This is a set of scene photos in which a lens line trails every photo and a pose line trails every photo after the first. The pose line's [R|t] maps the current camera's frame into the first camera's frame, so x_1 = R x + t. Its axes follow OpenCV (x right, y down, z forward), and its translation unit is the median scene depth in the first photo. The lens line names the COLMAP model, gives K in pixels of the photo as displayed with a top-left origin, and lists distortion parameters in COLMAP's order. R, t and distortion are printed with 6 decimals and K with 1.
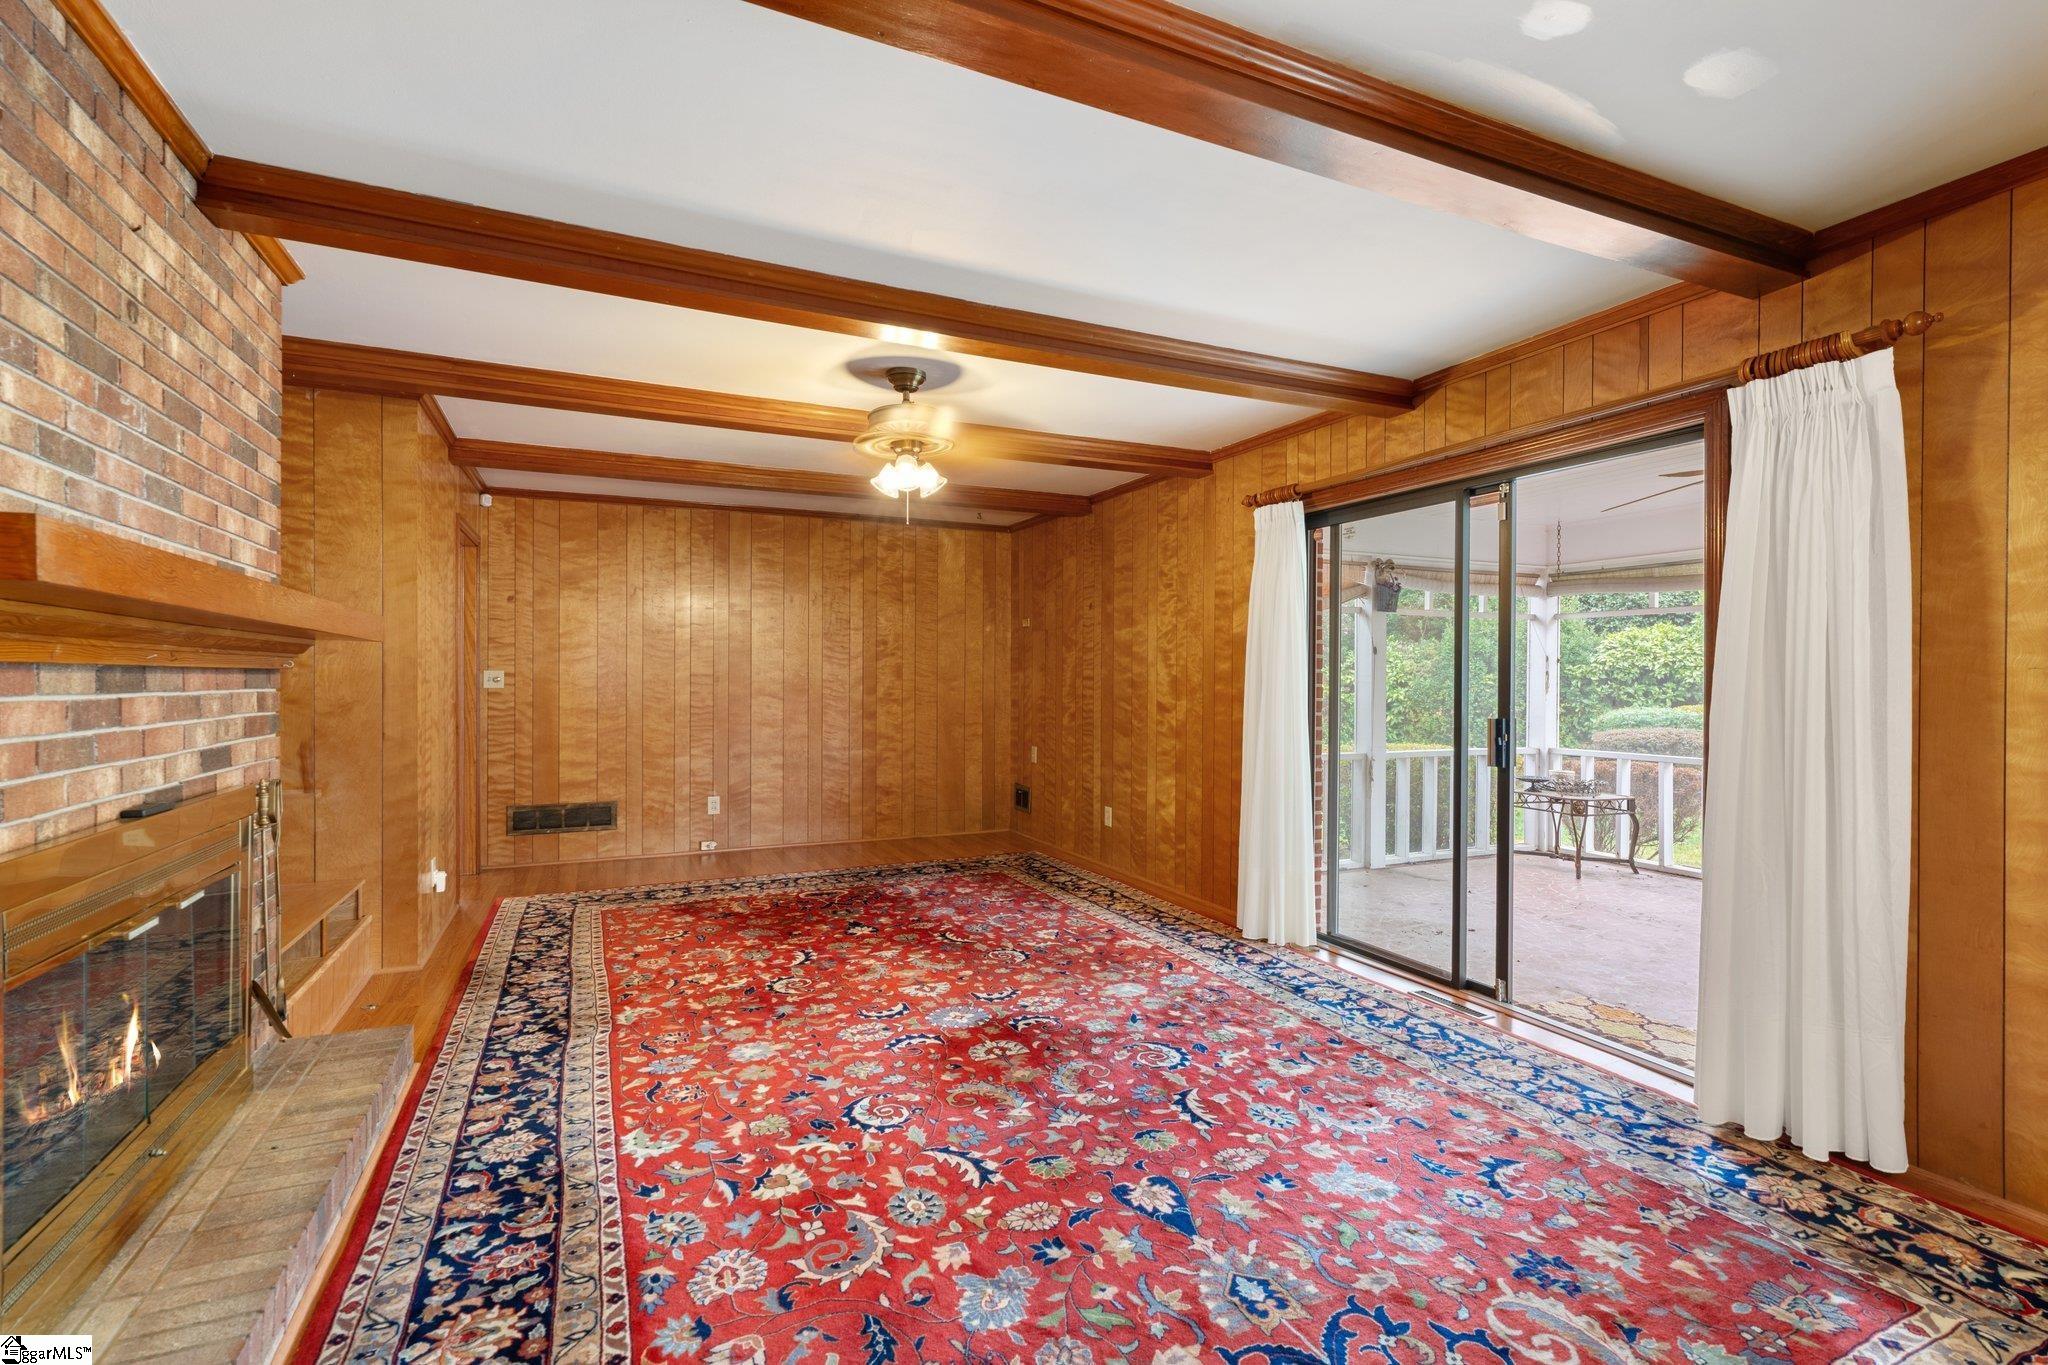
lens RADIAL K [[927.2, 0, 1023.8], [0, 927.2, 680.2], [0, 0, 1]] dist [0.000310, 0.001598]
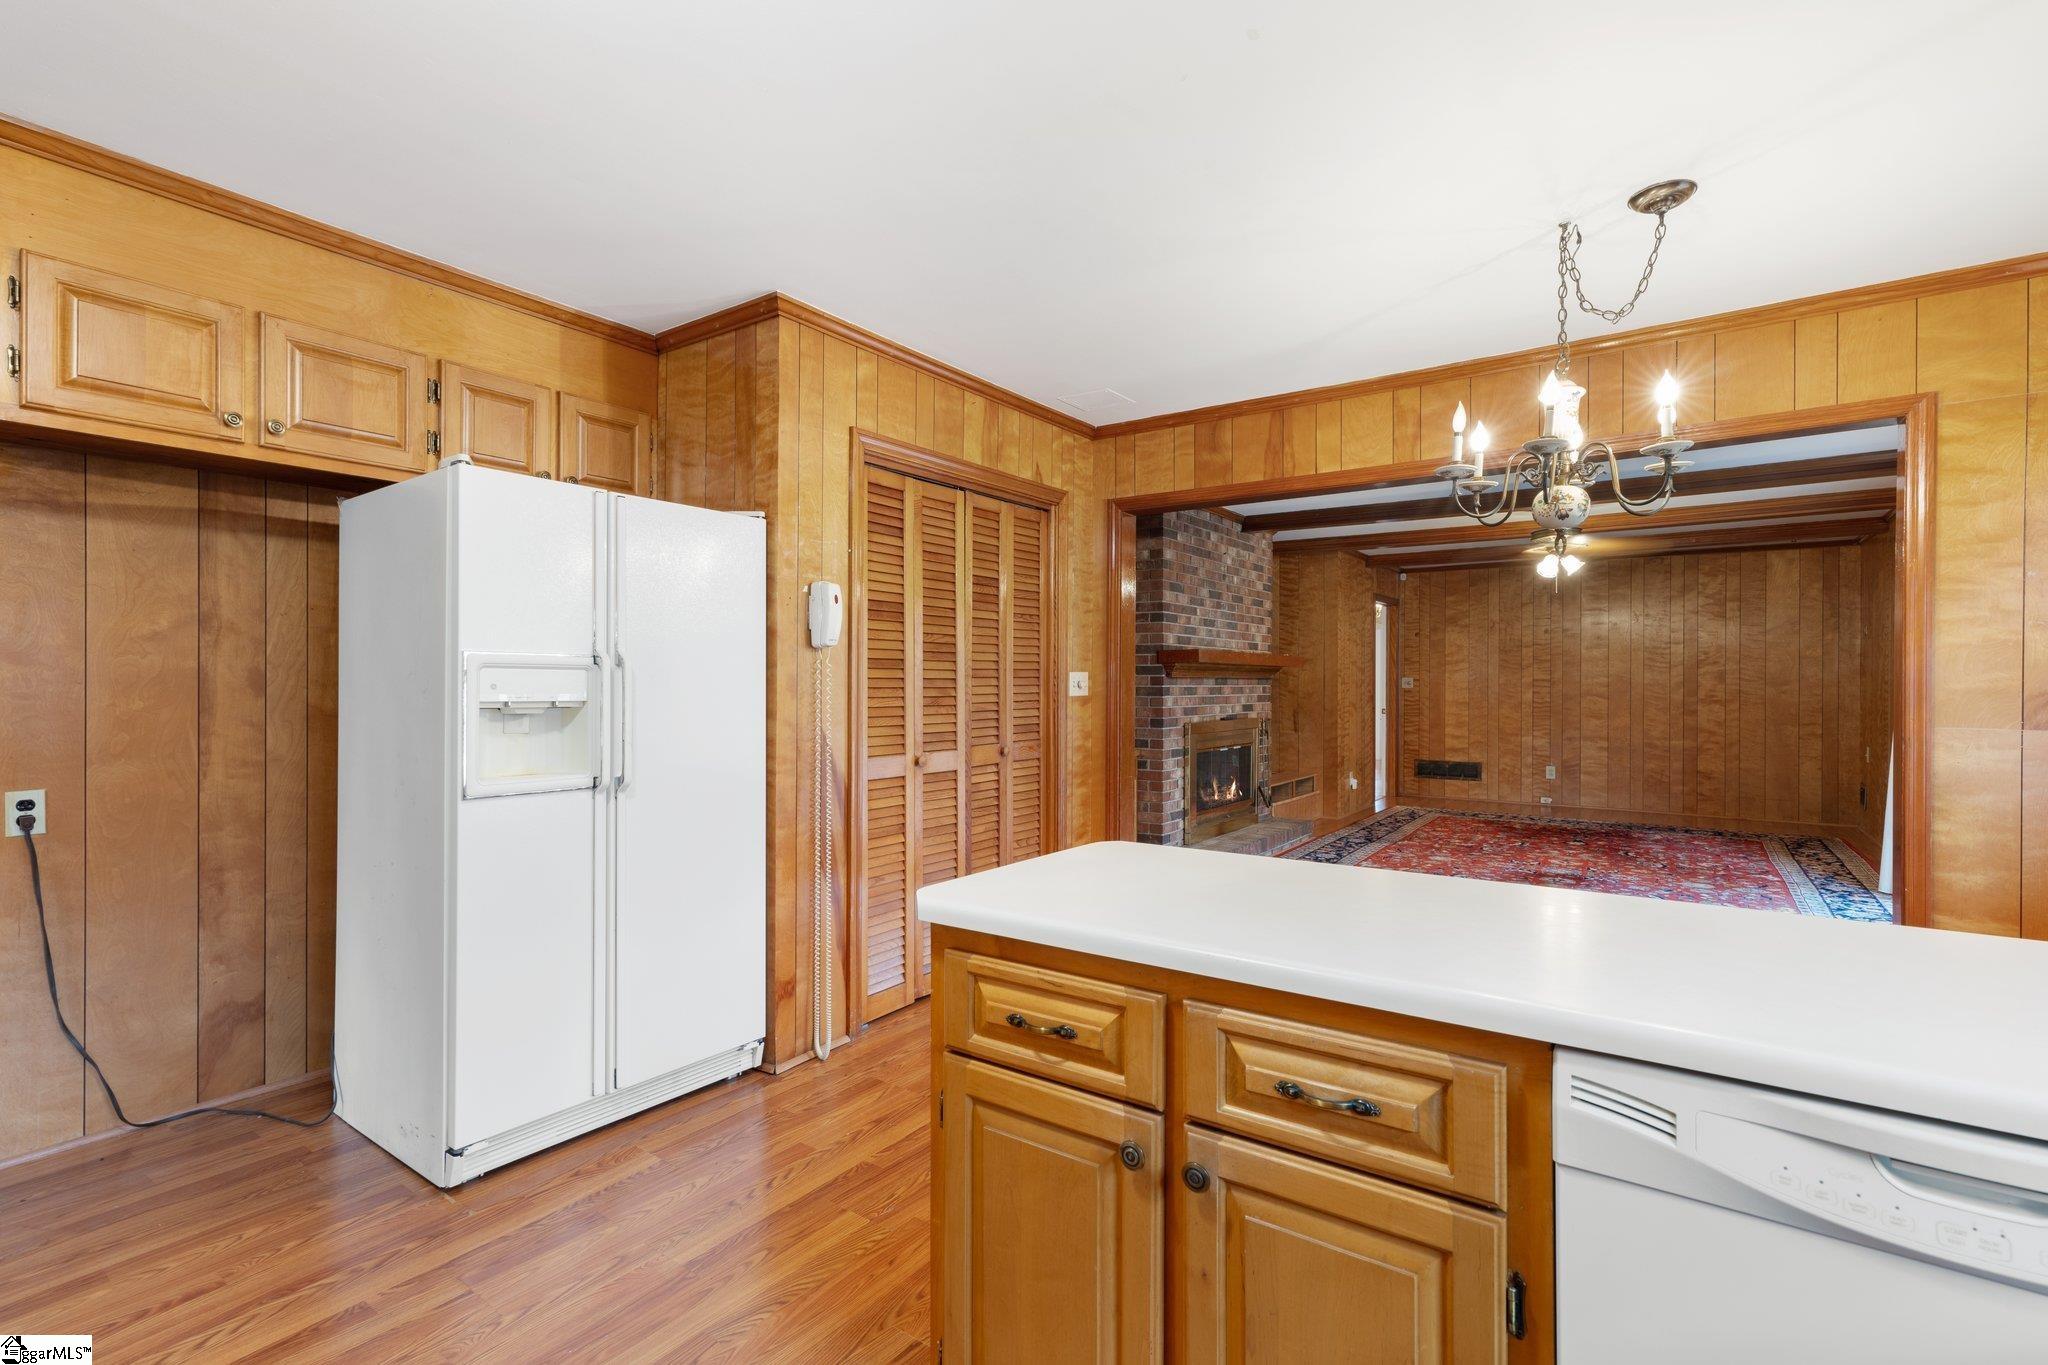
lens RADIAL K [[927.2, 0, 1023.4], [0, 927.2, 679.5], [0, 0, 1]] dist [0.000310, 0.001598]
pose [[0.503029, -0.001477, -0.864268, 0.691473], [-0.004139, 0.999983, -0.004117, 0.003726], [0.864259, 0.005648, 0.503015, -0.580809]]
